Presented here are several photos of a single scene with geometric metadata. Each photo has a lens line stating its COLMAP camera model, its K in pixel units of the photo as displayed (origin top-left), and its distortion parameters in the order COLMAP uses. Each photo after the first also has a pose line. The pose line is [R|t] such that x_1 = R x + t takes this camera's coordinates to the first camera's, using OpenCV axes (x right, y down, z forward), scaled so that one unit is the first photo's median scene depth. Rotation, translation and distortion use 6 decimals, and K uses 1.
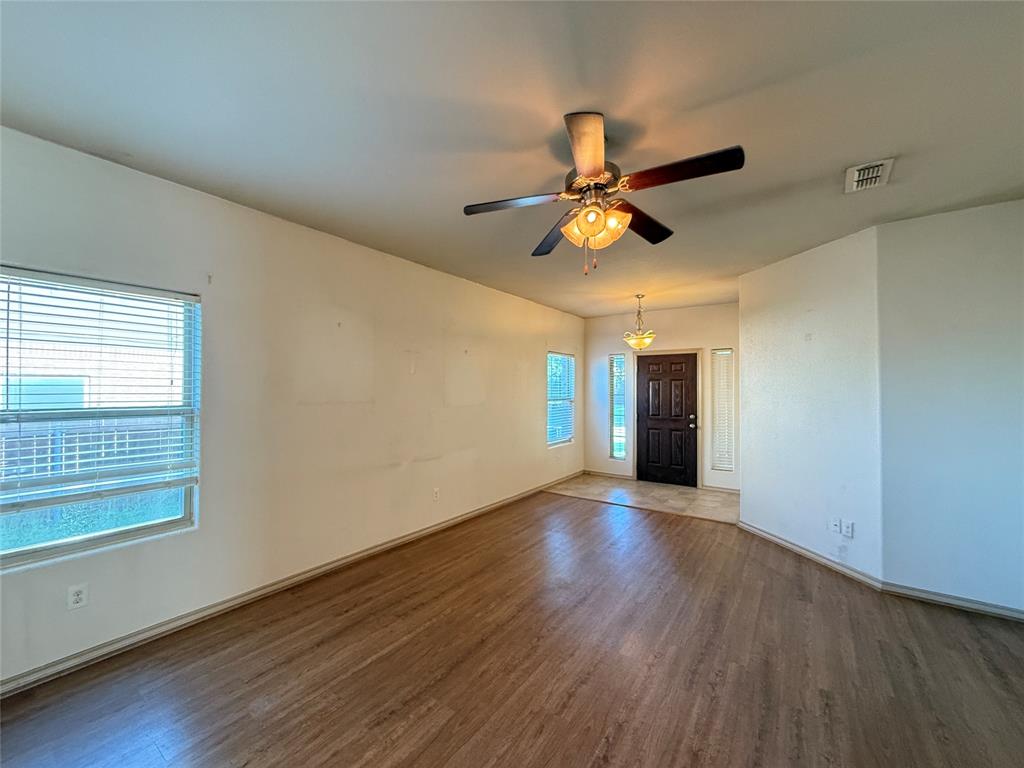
lens RADIAL K [[413.1, 0, 512.0], [0, 413.1, 384.0], [0, 0, 1]] dist [-0.000379, -0.000162]
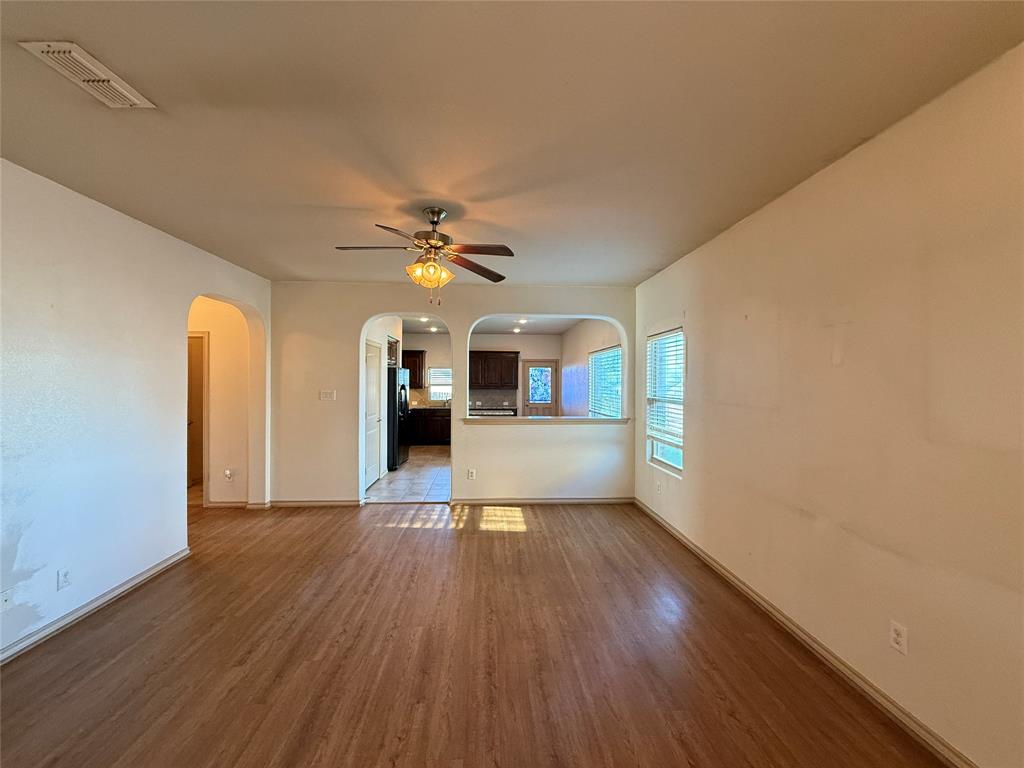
lens RADIAL K [[413.1, 0, 512.0], [0, 413.1, 384.0], [0, 0, 1]] dist [-0.000379, -0.000162]
pose [[-0.788400, -0.002460, -0.615158, 0.779835], [0.003463, 0.999958, -0.008436, 0.005290], [0.615153, -0.008781, -0.788359, 2.093786]]
